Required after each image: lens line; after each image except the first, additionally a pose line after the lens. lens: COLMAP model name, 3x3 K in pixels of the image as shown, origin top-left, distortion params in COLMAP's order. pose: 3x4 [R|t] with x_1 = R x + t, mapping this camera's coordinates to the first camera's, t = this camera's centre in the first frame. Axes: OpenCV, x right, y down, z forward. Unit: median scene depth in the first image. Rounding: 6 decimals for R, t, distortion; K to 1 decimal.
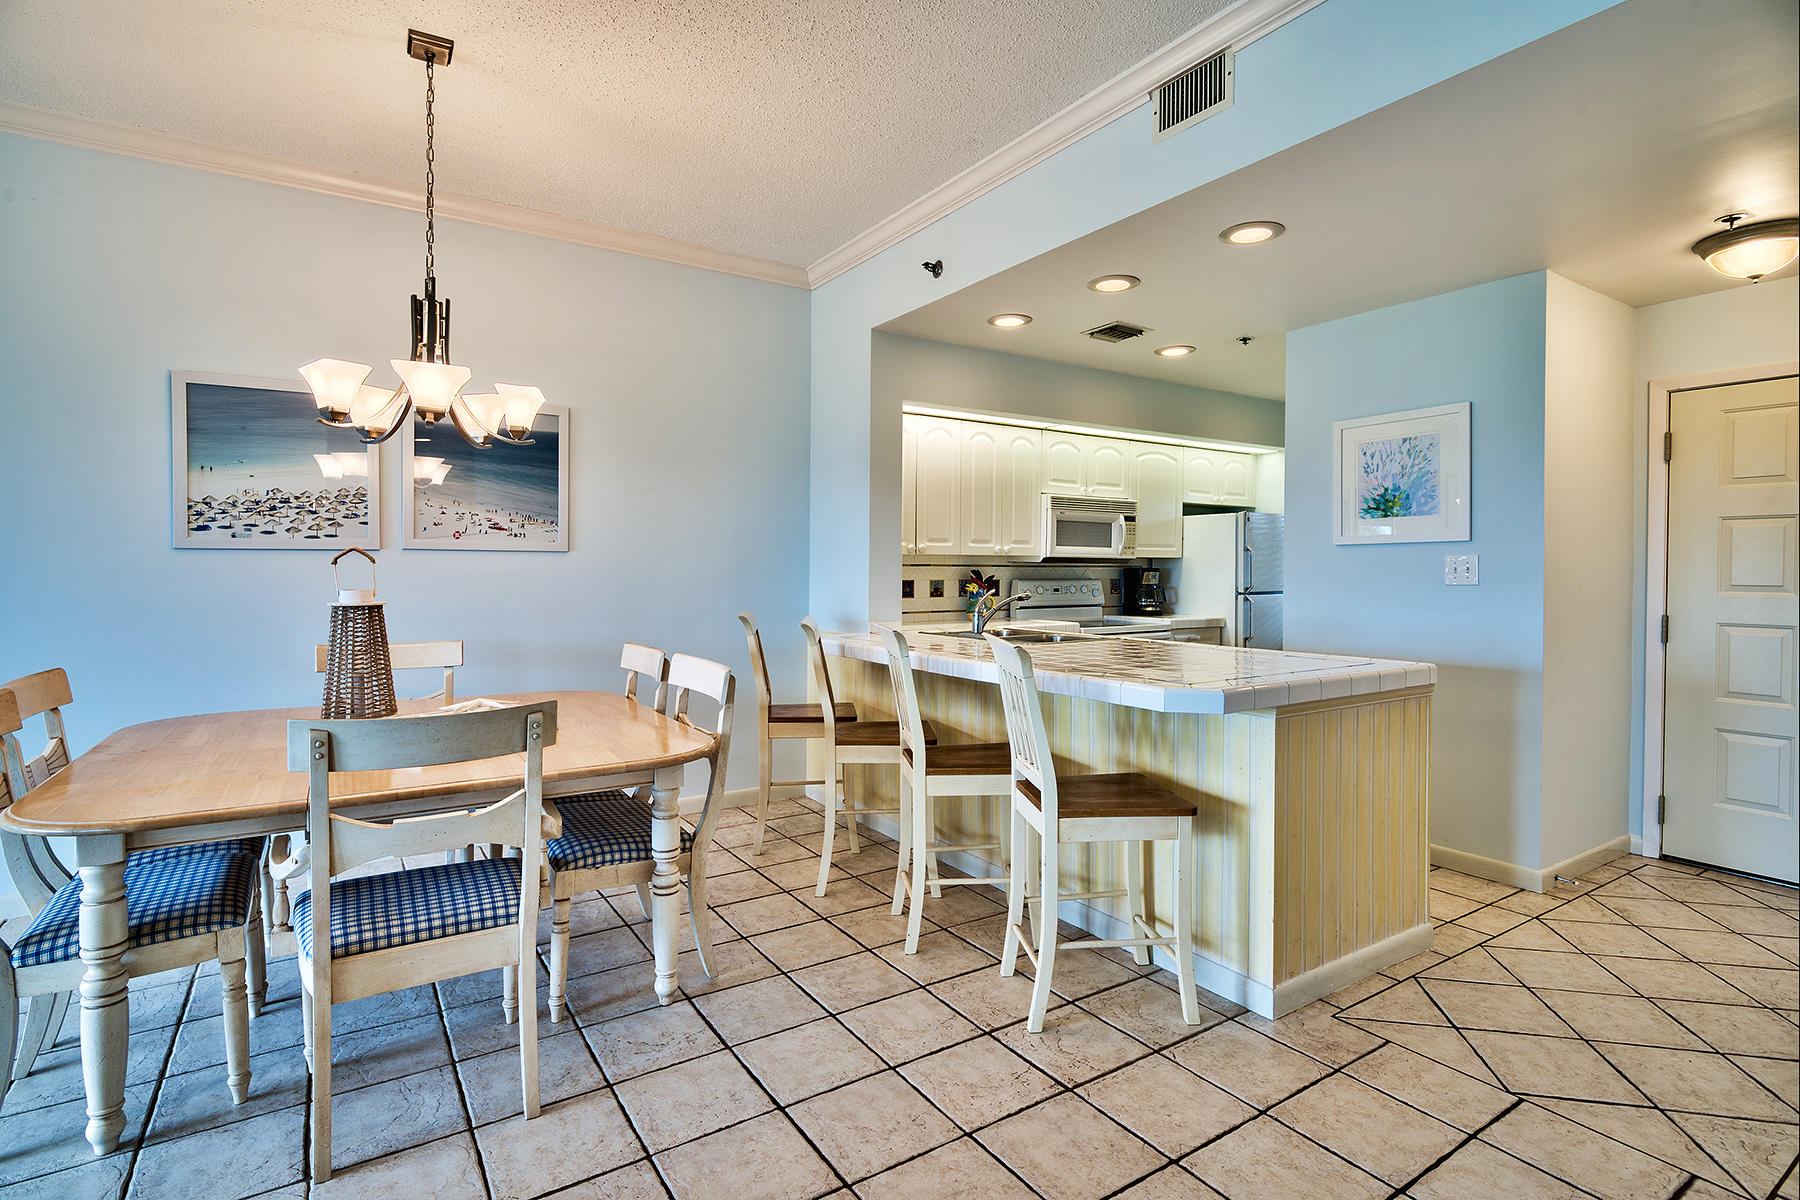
lens RADIAL K [[898.4, 0, 859.6], [0, 898.4, 578.5], [0, 0, 1]] dist [-0.003742, -0.000328]
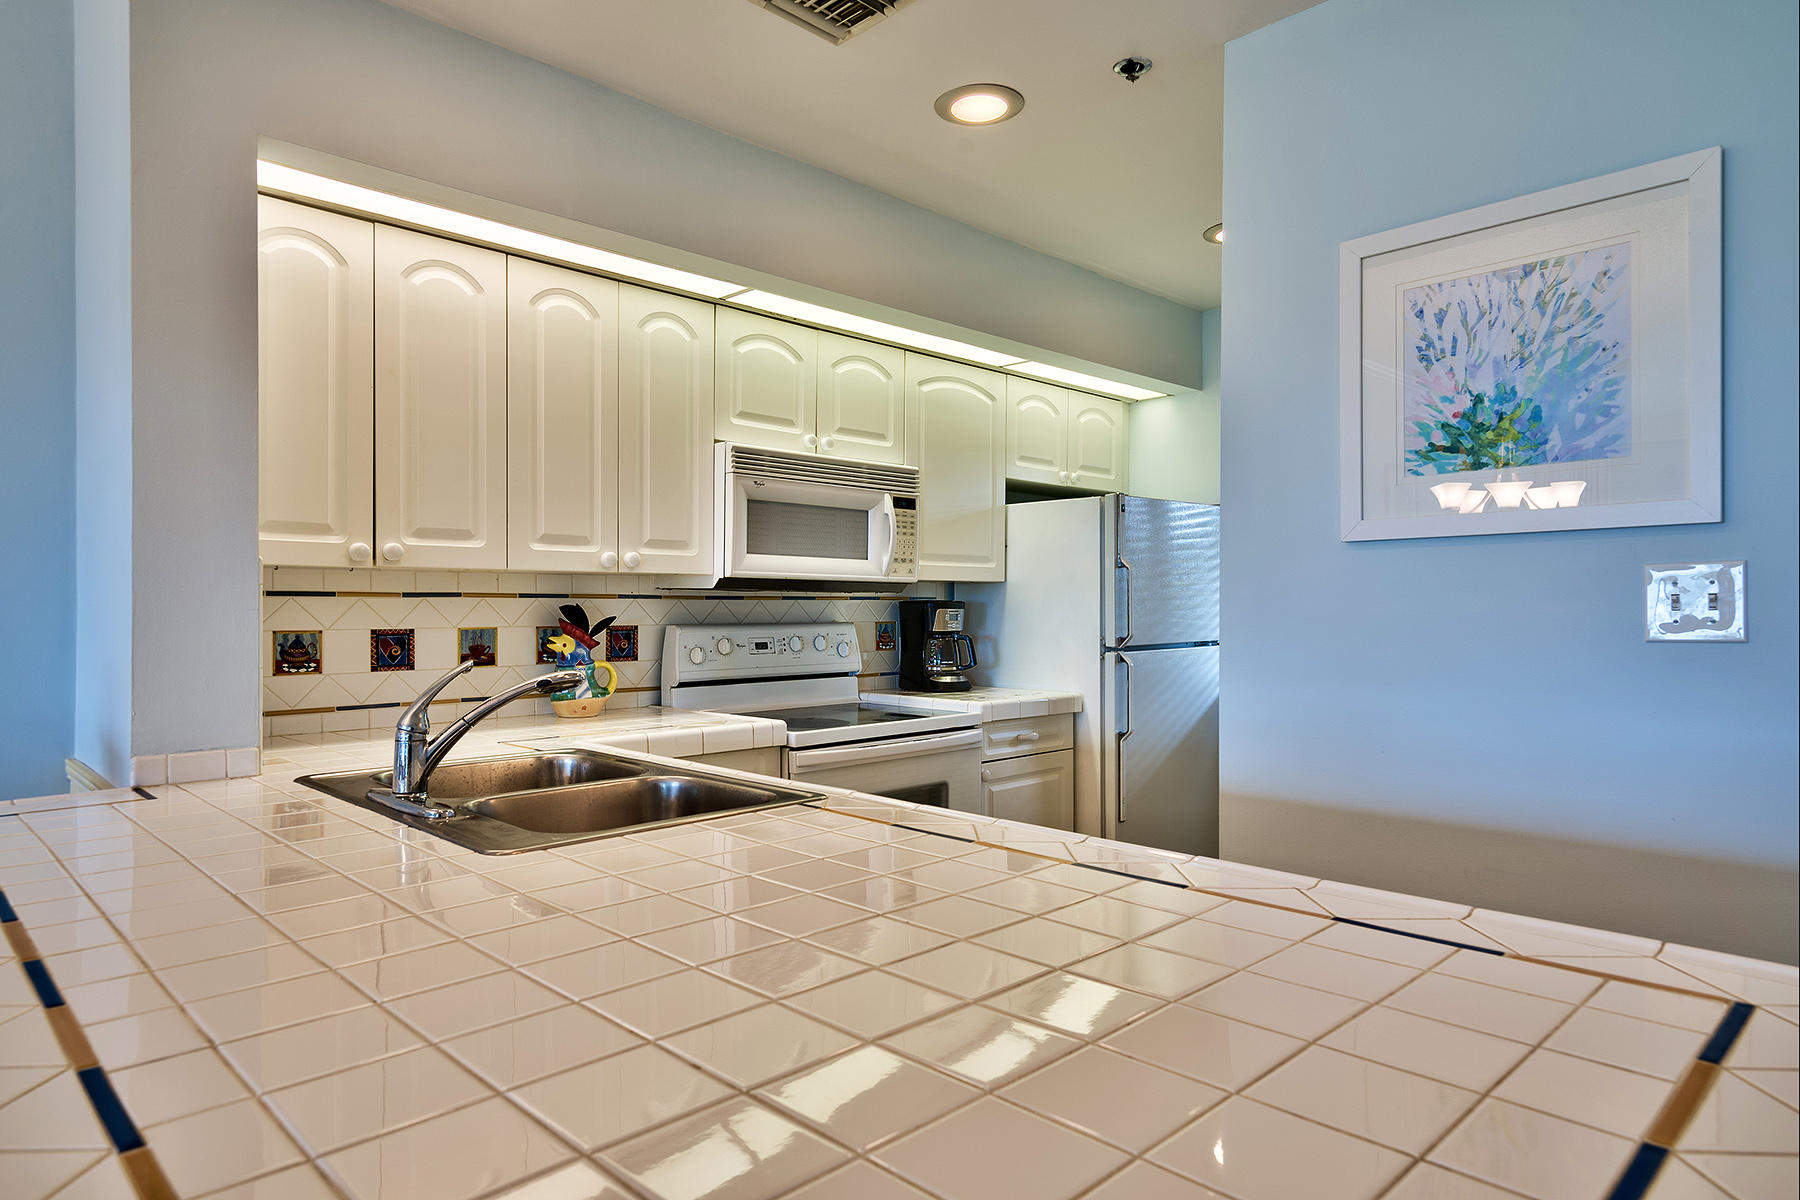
lens RADIAL K [[1080.9, 0, 901.1], [0, 1080.9, 600.5], [0, 0, 1]] dist [-0.000362, 0.000106]
pose [[0.972449, -0.000652, 0.233115, 0.163276], [0.004085, 0.999890, -0.014244, -0.003393], [-0.233080, 0.014804, 0.972345, 0.426510]]
